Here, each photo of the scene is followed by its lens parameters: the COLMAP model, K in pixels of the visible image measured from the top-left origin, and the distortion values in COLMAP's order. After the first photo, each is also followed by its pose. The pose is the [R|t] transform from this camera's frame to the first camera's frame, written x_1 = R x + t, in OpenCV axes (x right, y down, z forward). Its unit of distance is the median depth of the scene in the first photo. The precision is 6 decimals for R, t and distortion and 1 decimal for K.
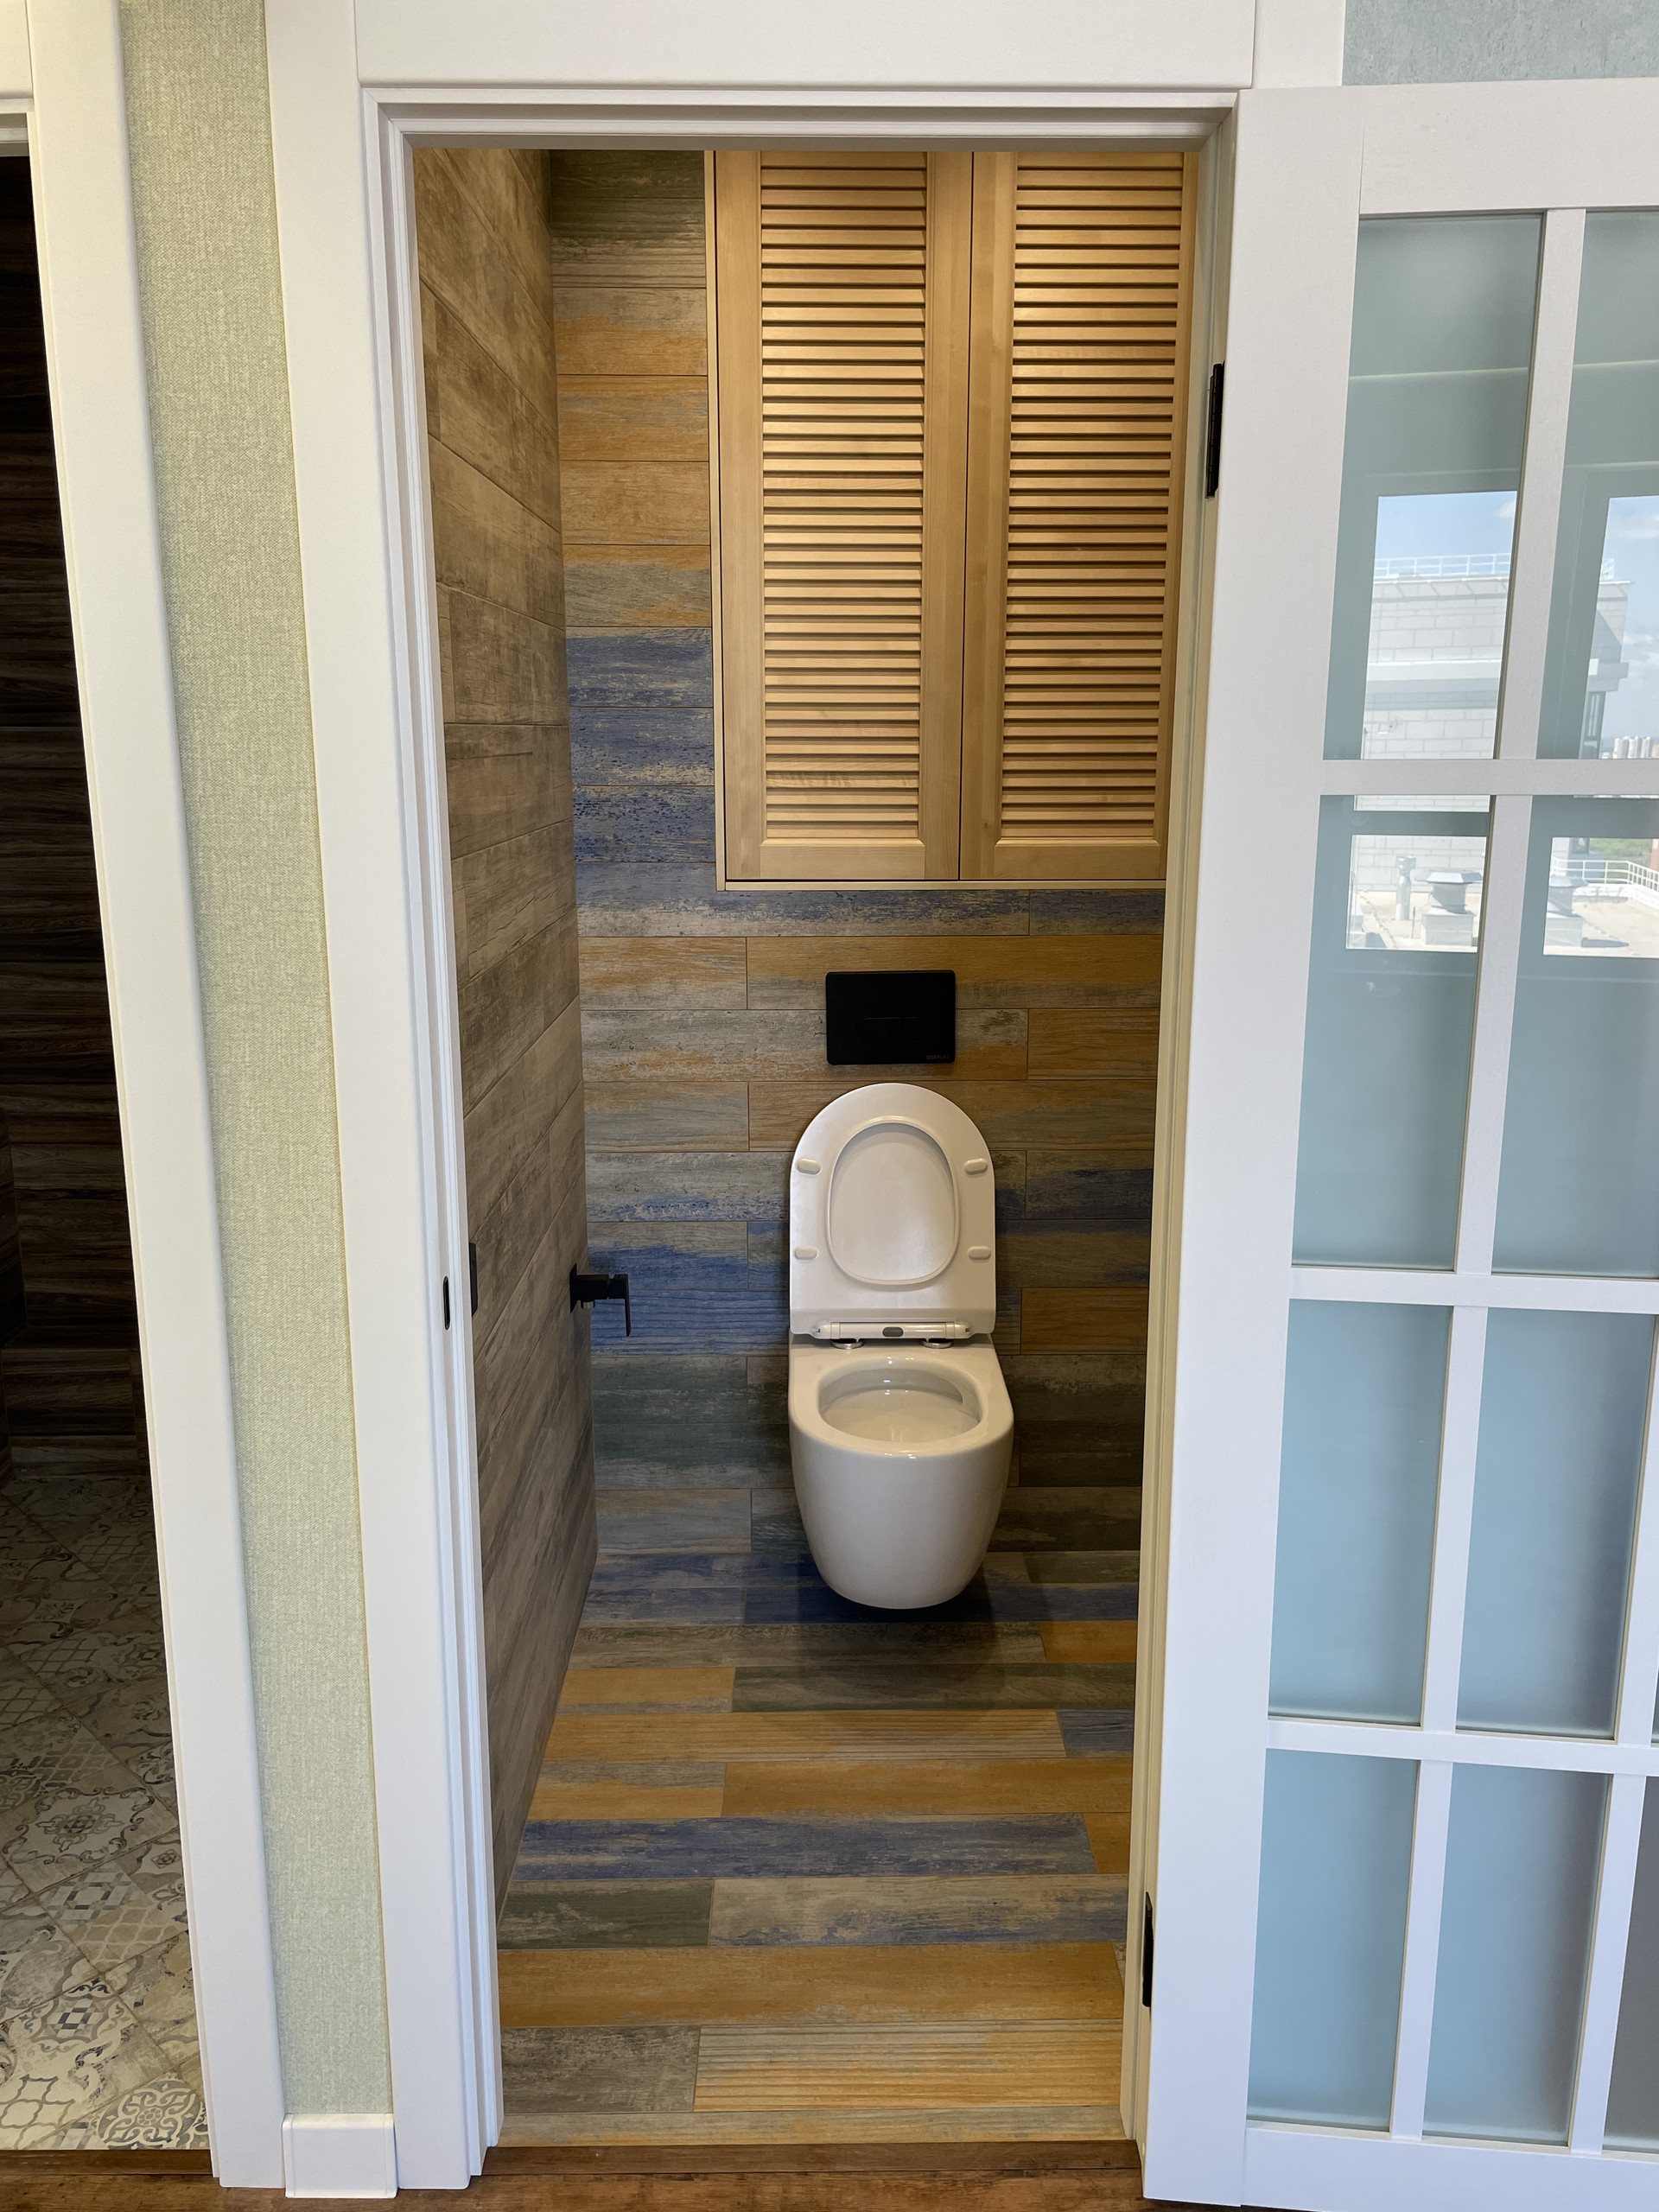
lens RADIAL K [[1734.5, 0, 837.3], [0, 1734.5, 1109.8], [0, 0, 1]] dist [0.068404, -0.031650]
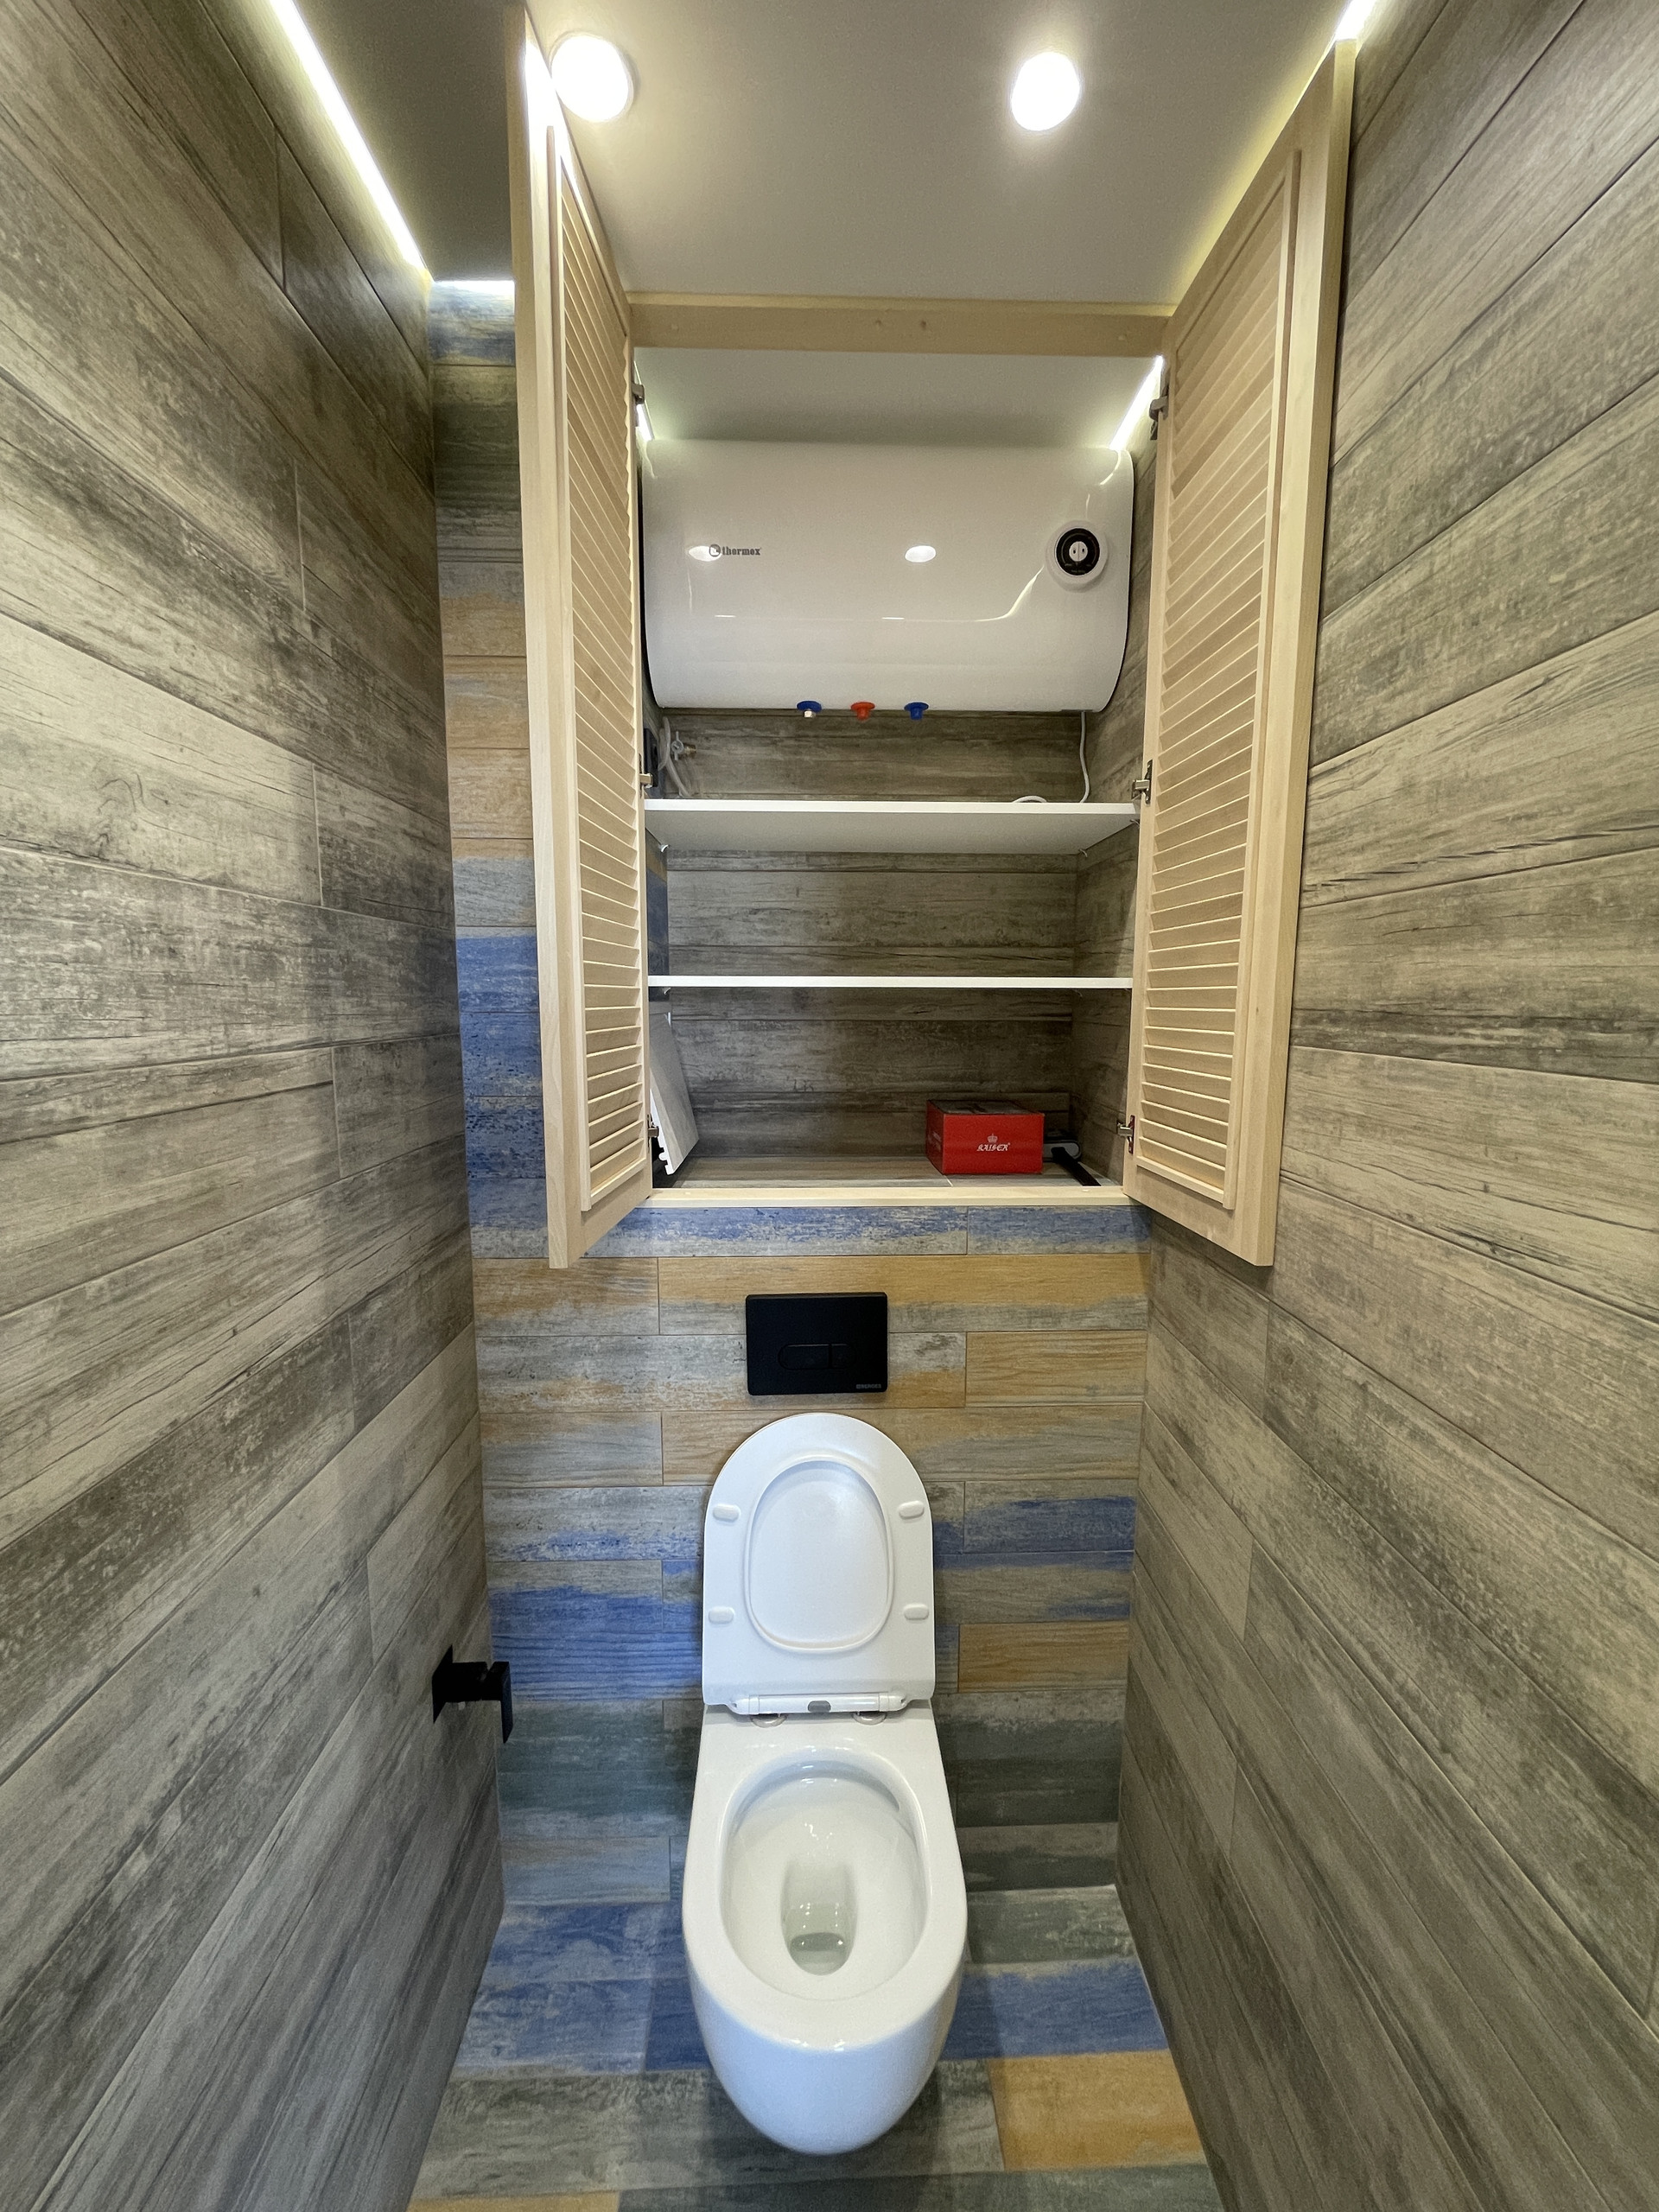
lens RADIAL K [[882.0, 0, 823.5], [0, 882.0, 1105.5], [0, 0, 1]] dist [-0.010651, 0.000063]
pose [[0.999872, -0.000736, 0.015975, 0.027024], [0.002227, 0.995613, -0.093544, -0.134359], [-0.015836, 0.093567, 0.995487, 0.525637]]
